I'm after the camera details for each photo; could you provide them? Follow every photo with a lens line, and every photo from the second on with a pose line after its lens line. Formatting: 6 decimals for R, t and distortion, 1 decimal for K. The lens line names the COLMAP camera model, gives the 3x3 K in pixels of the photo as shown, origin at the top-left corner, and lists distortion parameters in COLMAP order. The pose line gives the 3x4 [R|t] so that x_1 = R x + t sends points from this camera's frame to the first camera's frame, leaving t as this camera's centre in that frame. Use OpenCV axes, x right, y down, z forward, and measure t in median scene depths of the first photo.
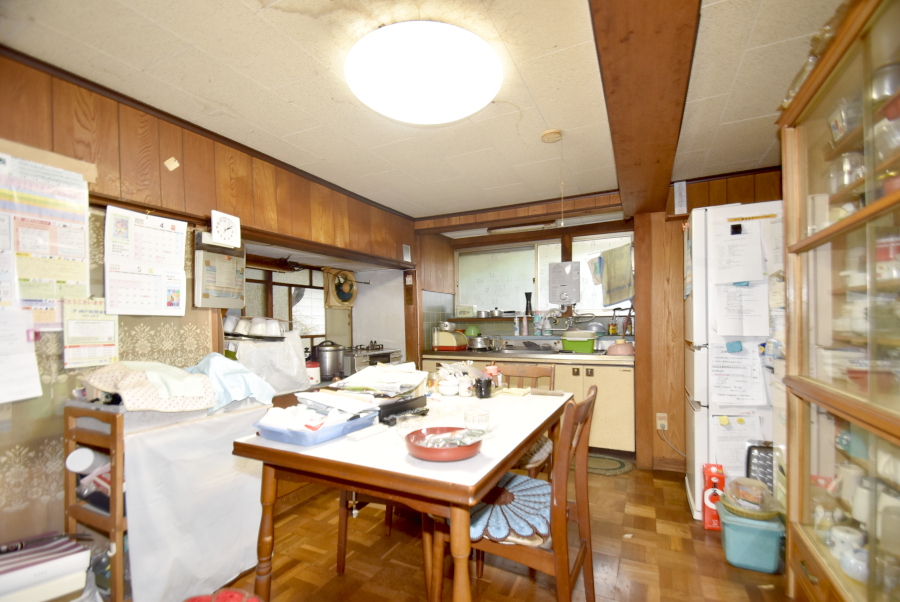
lens RADIAL K [[395.4, 0, 449.7], [0, 395.4, 336.9], [0, 0, 1]] dist [-0.000269, -0.010261]
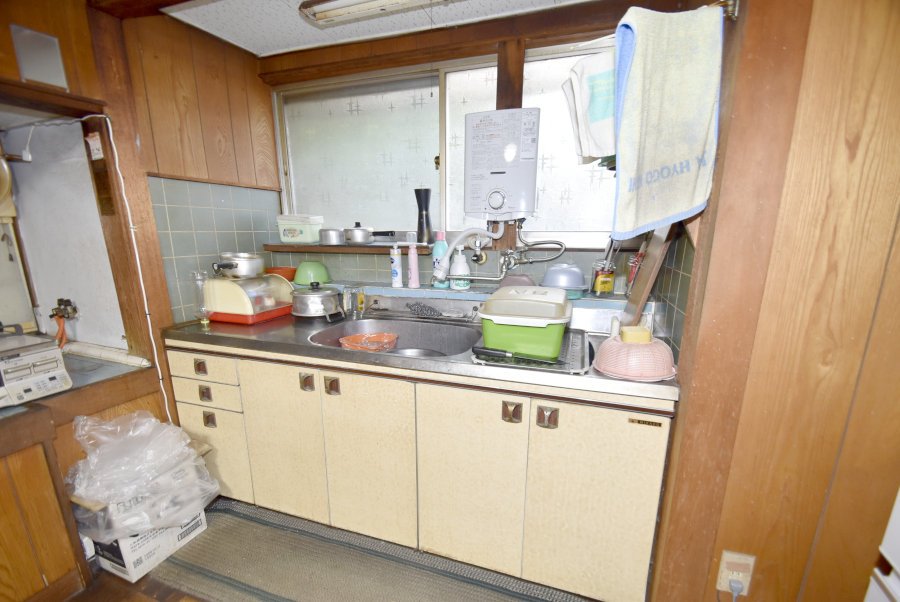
lens RADIAL K [[395.4, 0, 449.7], [0, 395.4, 336.9], [0, 0, 1]] dist [-0.000269, -0.010261]
pose [[0.993428, -0.015852, 0.113354, 0.182349], [-0.010286, 0.973991, 0.226353, -0.053421], [-0.113994, -0.226031, 0.967427, 0.548532]]
